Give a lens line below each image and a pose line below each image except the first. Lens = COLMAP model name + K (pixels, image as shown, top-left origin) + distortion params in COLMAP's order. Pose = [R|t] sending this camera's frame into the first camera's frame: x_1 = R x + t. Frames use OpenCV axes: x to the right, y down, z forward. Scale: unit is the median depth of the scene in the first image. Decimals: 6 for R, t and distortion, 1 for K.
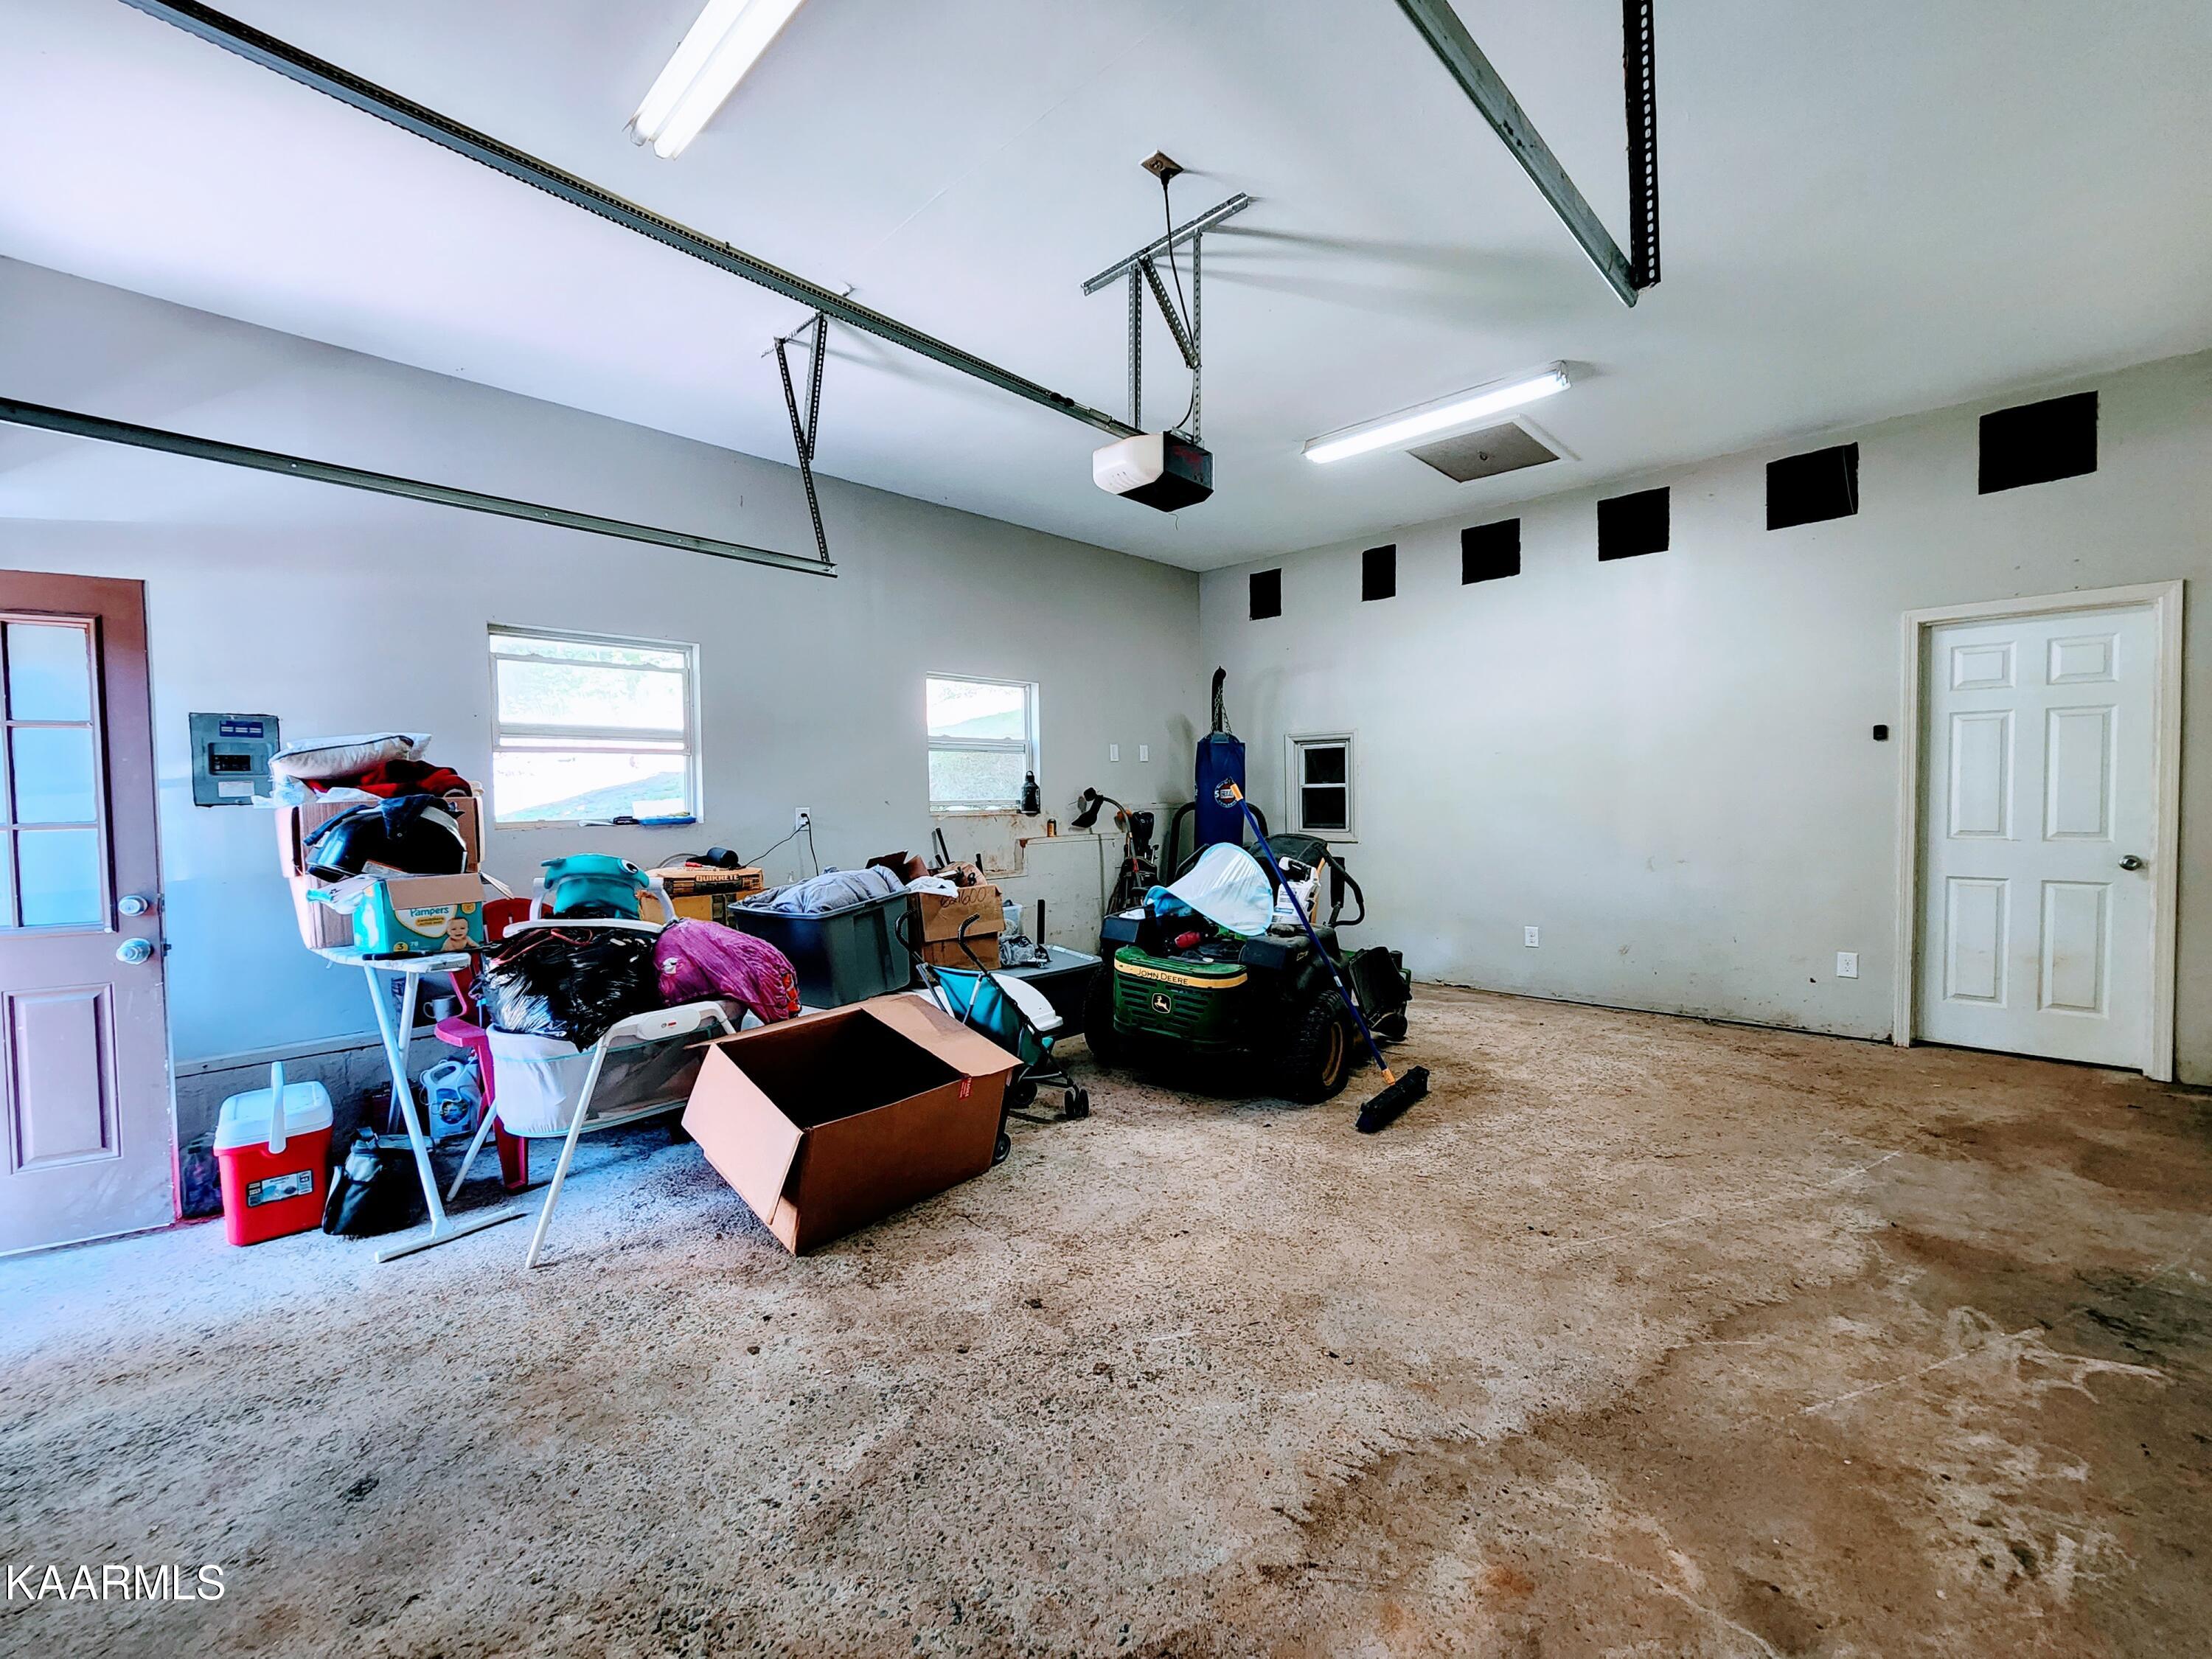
lens RADIAL K [[908.8, 0, 1104.6], [0, 908.8, 828.8], [0, 0, 1]] dist [-0.003195, 0.000124]
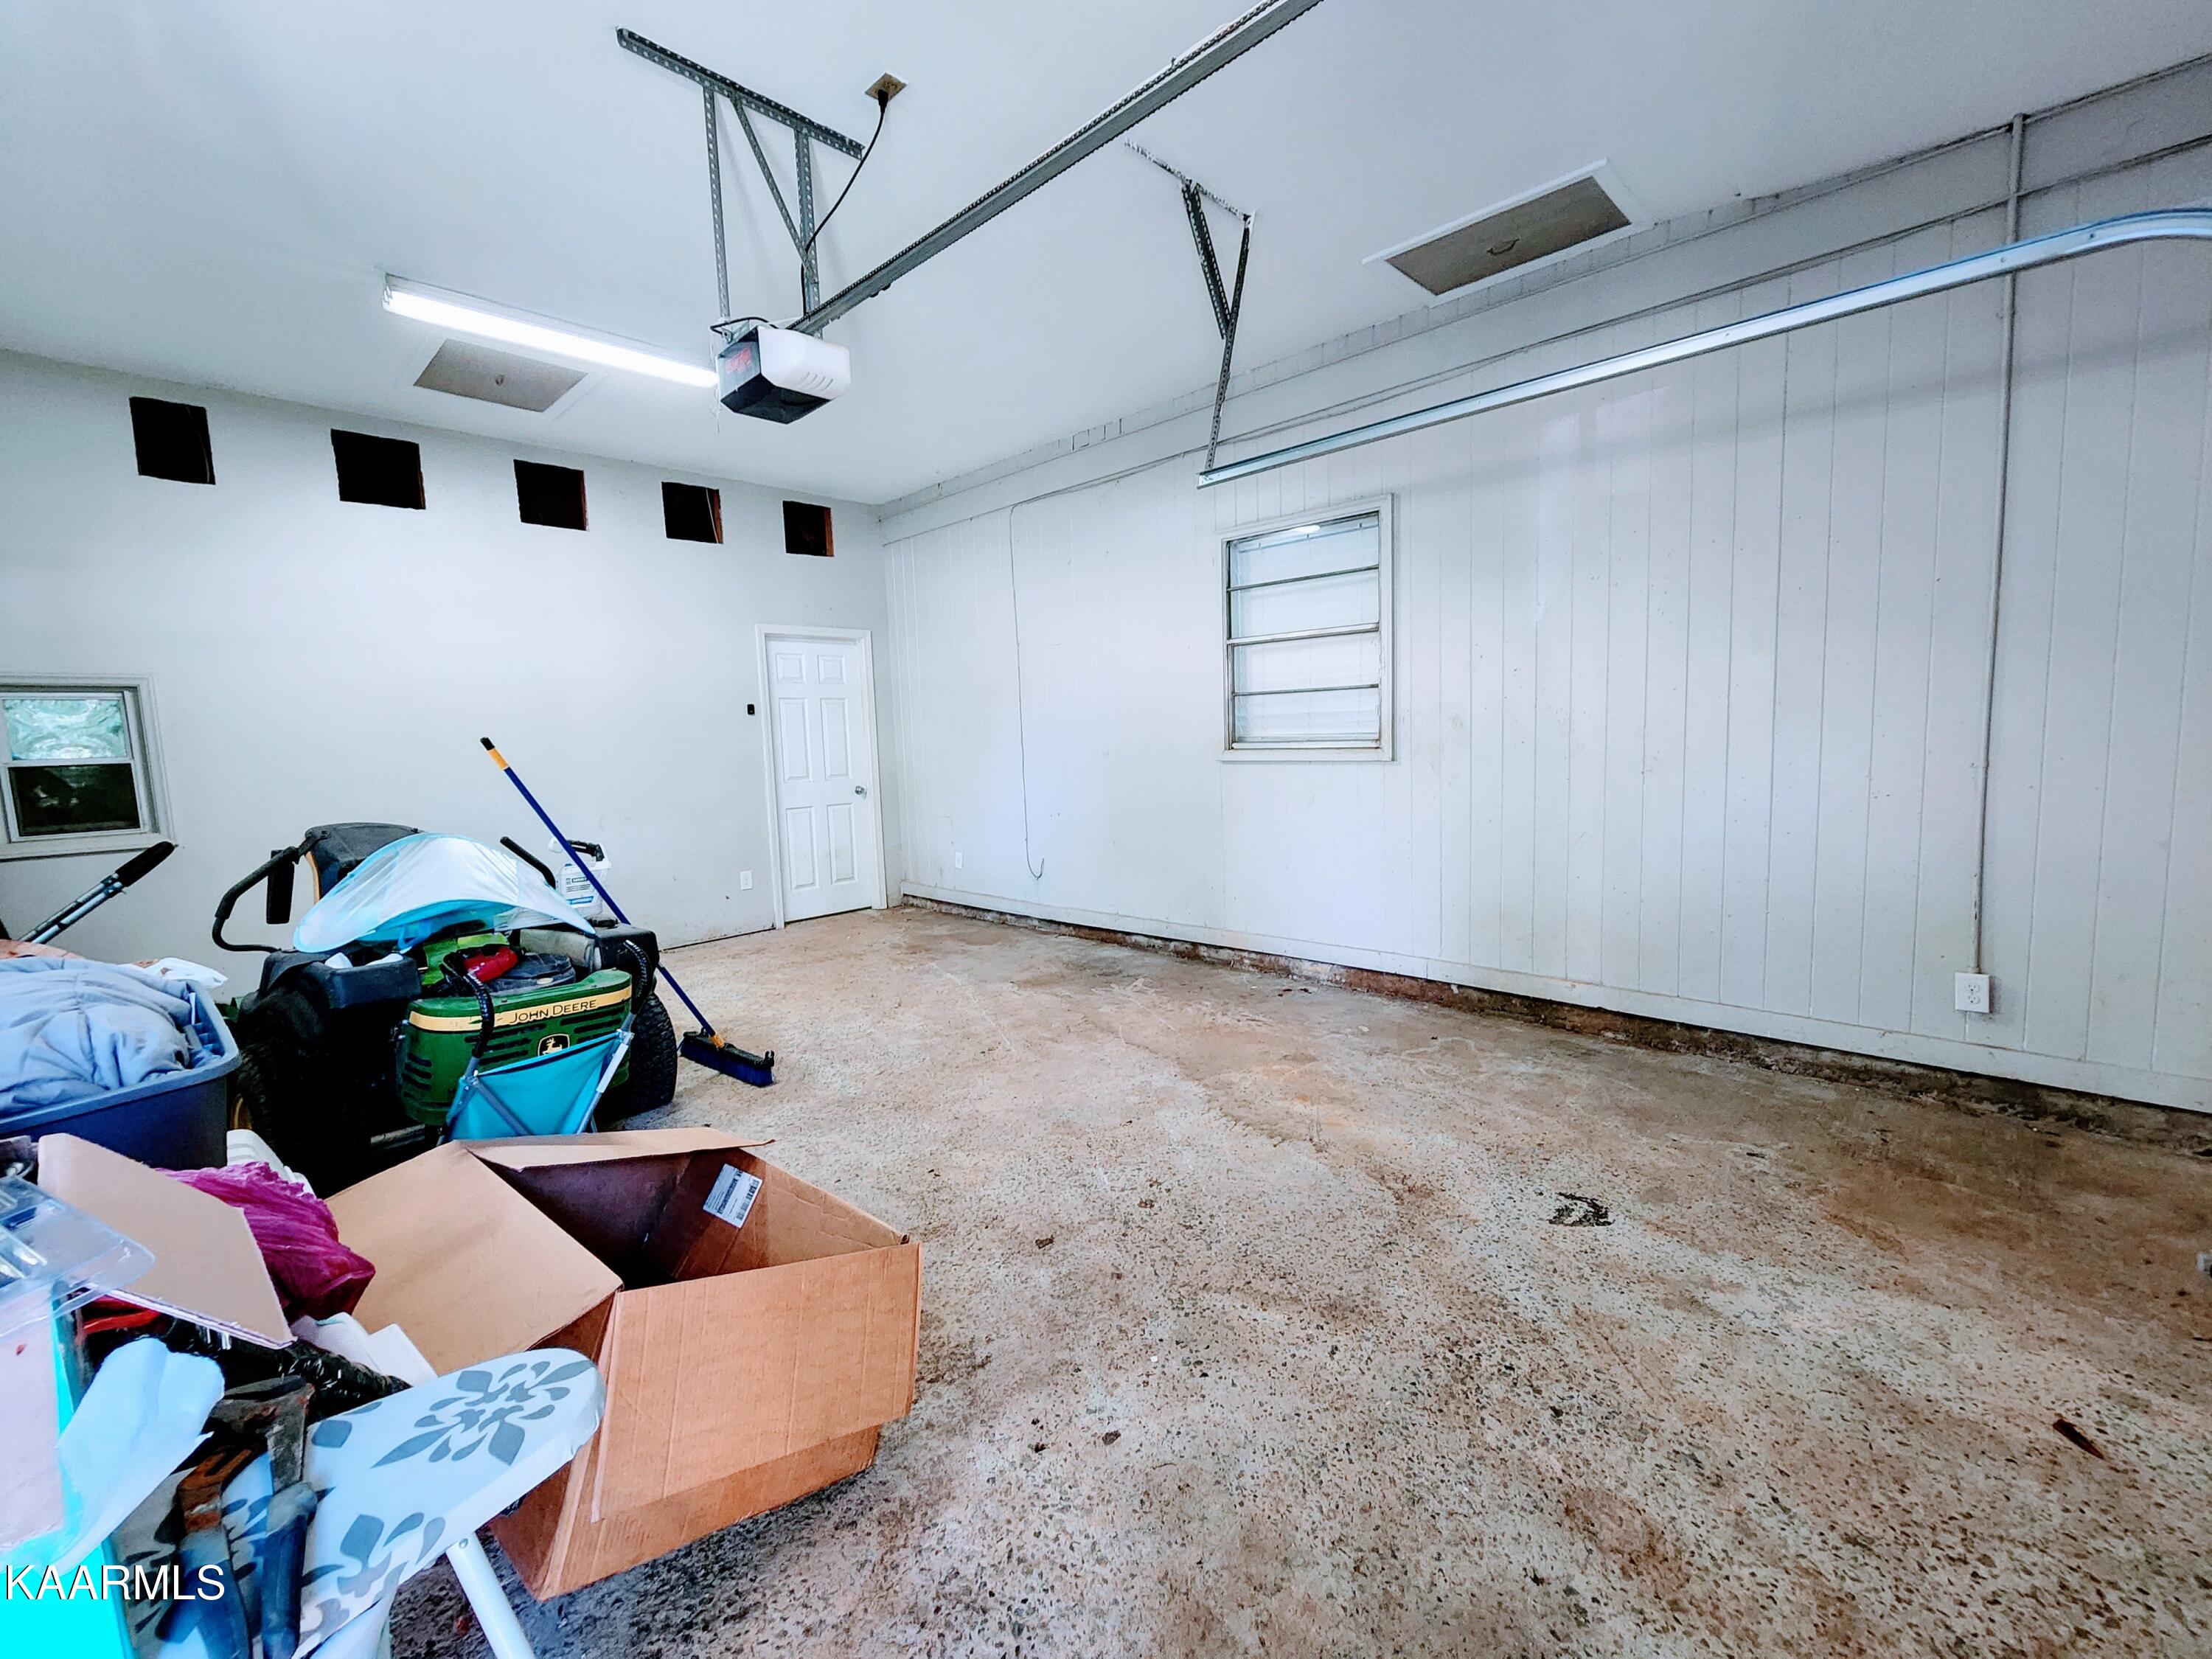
lens RADIAL K [[908.8, 0, 1105.1], [0, 908.8, 826.5], [0, 0, 1]] dist [-0.003195, 0.000124]
pose [[0.000599, -0.089050, 0.996027, -0.930100], [0.071287, 0.993497, 0.088780, -0.022210], [-0.997456, 0.070951, 0.006943, 0.792337]]
